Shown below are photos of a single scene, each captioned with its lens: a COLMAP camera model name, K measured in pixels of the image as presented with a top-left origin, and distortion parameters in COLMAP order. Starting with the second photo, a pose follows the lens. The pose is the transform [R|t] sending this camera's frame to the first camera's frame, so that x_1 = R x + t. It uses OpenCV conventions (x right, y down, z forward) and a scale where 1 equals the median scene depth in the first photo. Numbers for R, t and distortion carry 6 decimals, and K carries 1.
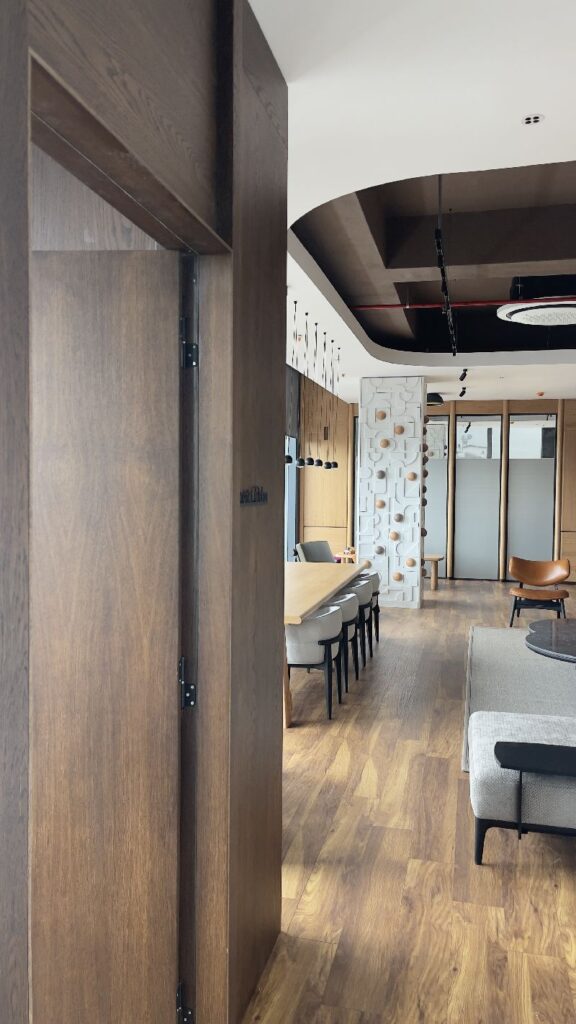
lens RADIAL K [[793.6, 0, 288.0], [0, 793.6, 512.0], [0, 0, 1]] dist [0.080082, -0.000724]
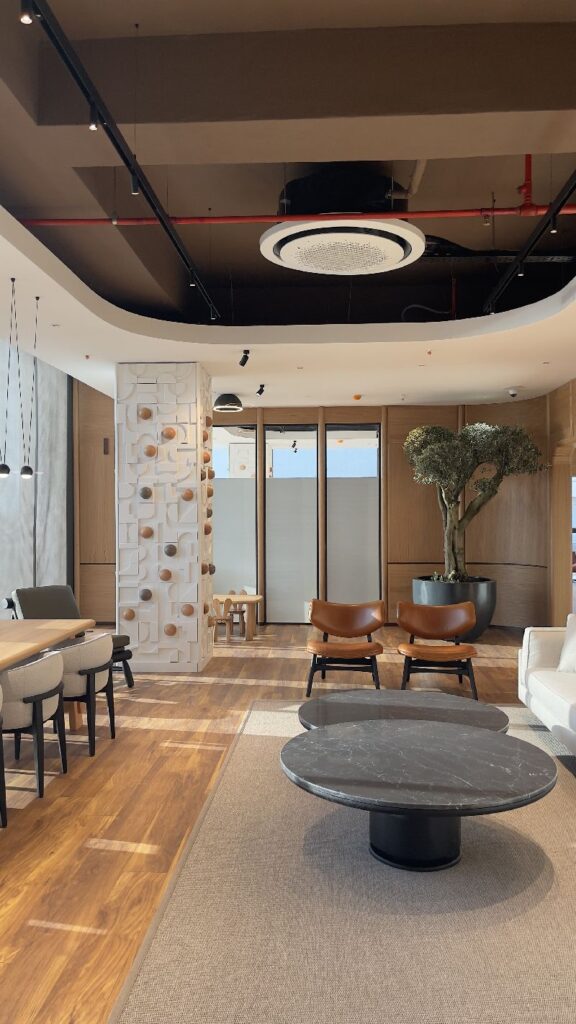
lens RADIAL K [[793.6, 0, 288.0], [0, 793.6, 512.0], [0, 0, 1]] dist [0.080082, -0.000724]
pose [[0.985240, -0.008911, 0.170947, 0.119826], [0.016179, 0.999021, -0.041168, 0.003465], [-0.170413, 0.043327, 0.984420, 0.241209]]
